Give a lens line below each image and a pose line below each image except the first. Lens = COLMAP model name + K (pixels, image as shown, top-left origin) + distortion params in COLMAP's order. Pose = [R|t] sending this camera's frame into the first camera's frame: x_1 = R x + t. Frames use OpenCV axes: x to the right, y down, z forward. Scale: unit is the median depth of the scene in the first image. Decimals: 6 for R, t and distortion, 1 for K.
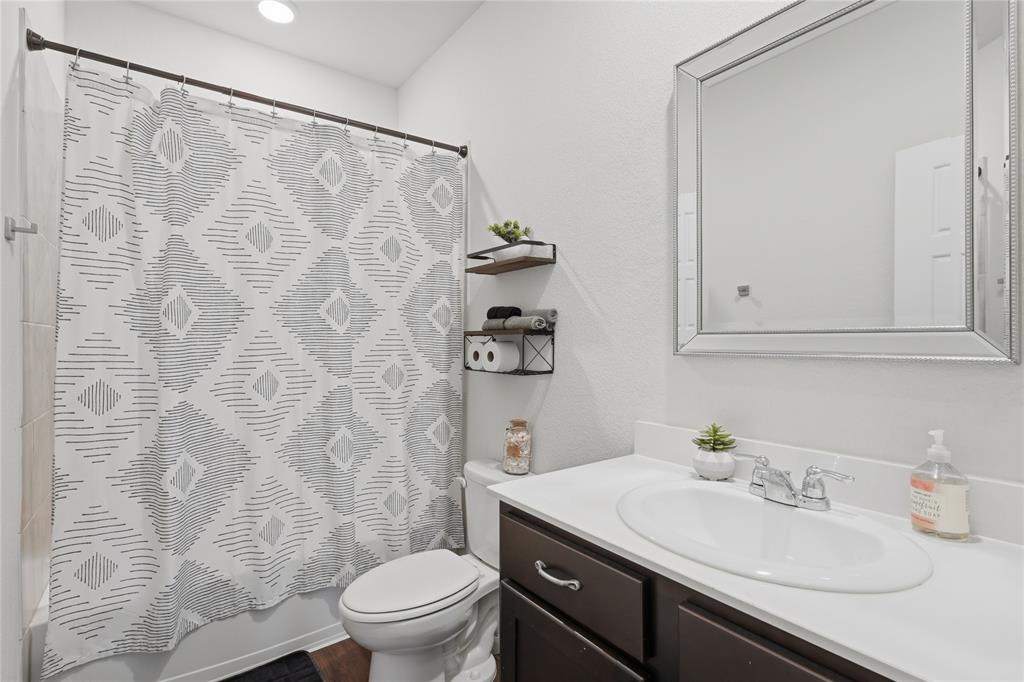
lens RADIAL K [[475.0, 0, 510.6], [0, 475.0, 339.0], [0, 0, 1]] dist [-0.005857, 0.001312]
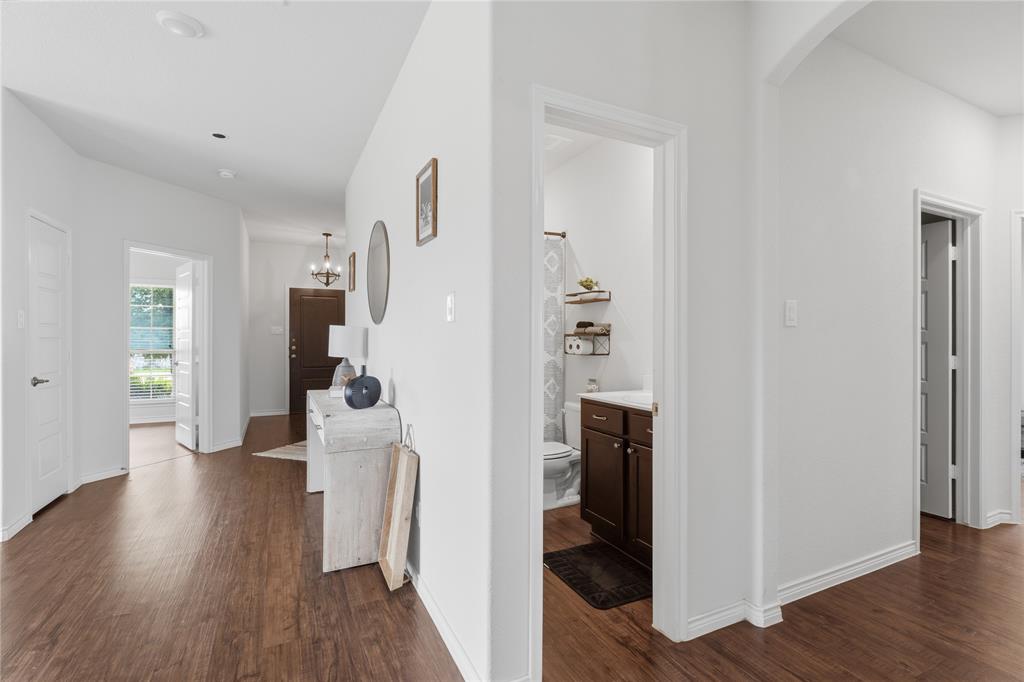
lens RADIAL K [[475.0, 0, 501.4], [0, 475.0, 344.2], [0, 0, 1]] dist [-0.005857, 0.001312]
pose [[0.978669, 0.003357, -0.205415, 0.051553], [-0.000860, 0.999925, 0.012247, 0.001454], [0.205441, -0.011809, 0.978598, -1.004262]]
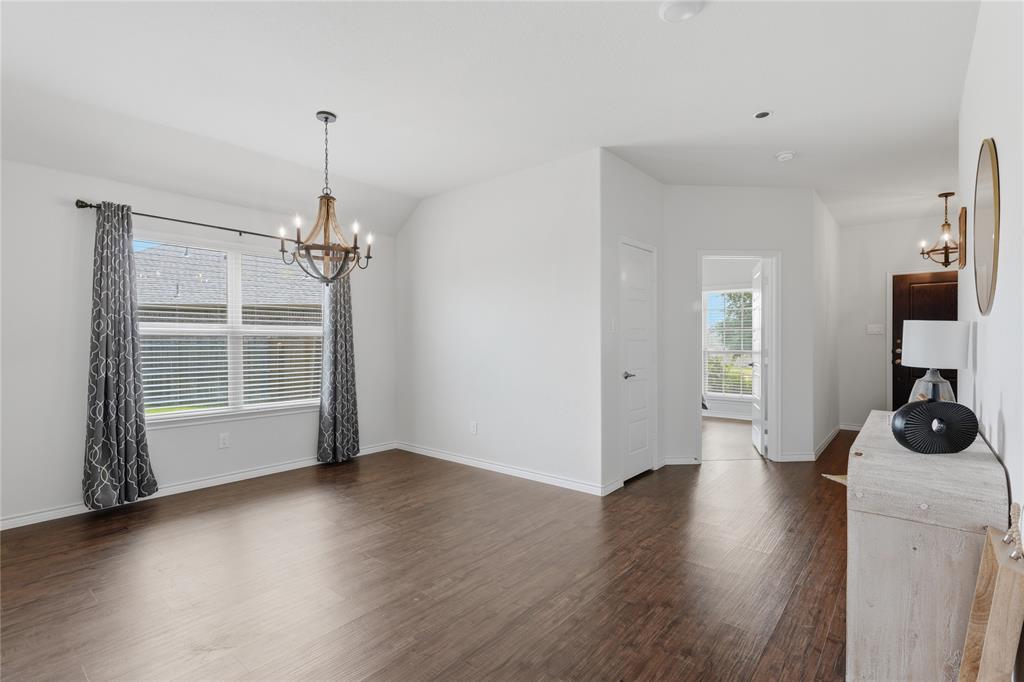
lens RADIAL K [[475.0, 0, 513.0], [0, 475.0, 346.2], [0, 0, 1]] dist [-0.005857, 0.001312]
pose [[0.216395, 0.009430, -0.976260, 0.043892], [0.006250, 0.999919, 0.011044, 0.001142], [0.976286, -0.008492, 0.216319, -0.842431]]
